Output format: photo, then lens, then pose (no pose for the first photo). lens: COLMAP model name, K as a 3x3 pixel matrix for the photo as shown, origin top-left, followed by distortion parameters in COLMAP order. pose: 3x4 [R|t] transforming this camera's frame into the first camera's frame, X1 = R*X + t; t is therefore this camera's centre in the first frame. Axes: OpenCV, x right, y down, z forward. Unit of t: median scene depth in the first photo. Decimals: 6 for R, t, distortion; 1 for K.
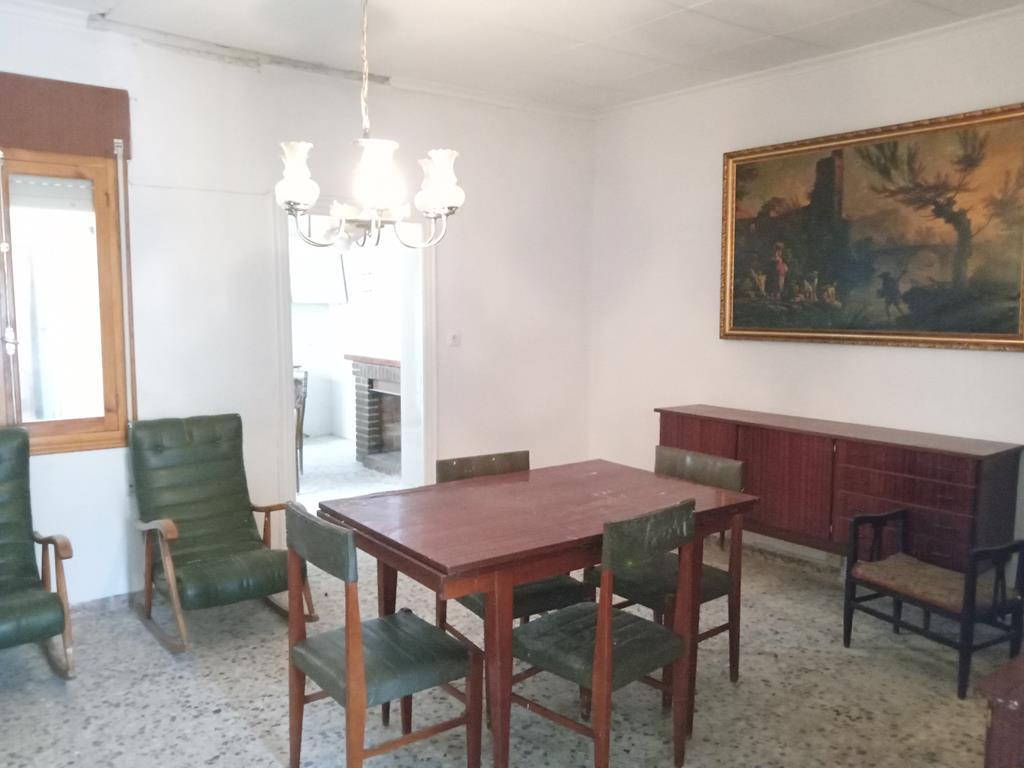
lens RADIAL K [[819.6, 0, 512.0], [0, 819.6, 384.0], [0, 0, 1]] dist [0.085958, -0.185274]
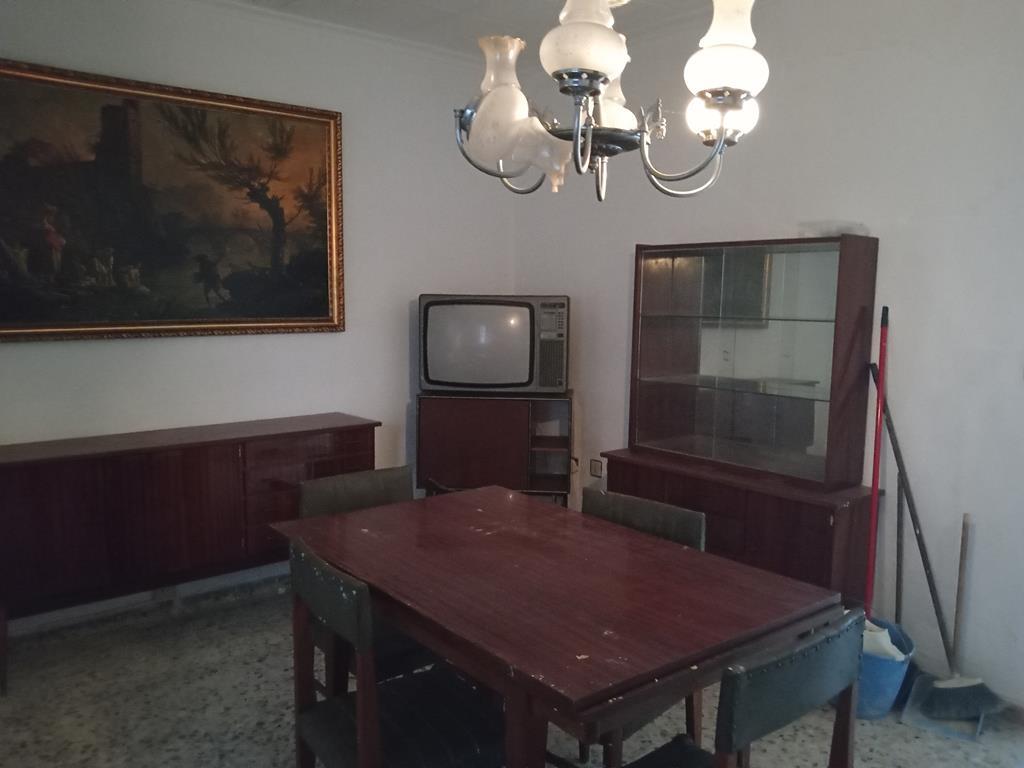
lens RADIAL K [[819.6, 0, 512.0], [0, 819.6, 384.0], [0, 0, 1]] dist [0.085958, -0.185274]
pose [[-0.044045, -0.120585, 0.991725, -0.484478], [0.089522, 0.988219, 0.124135, -0.078258], [-0.995010, 0.094249, -0.032731, 0.718522]]
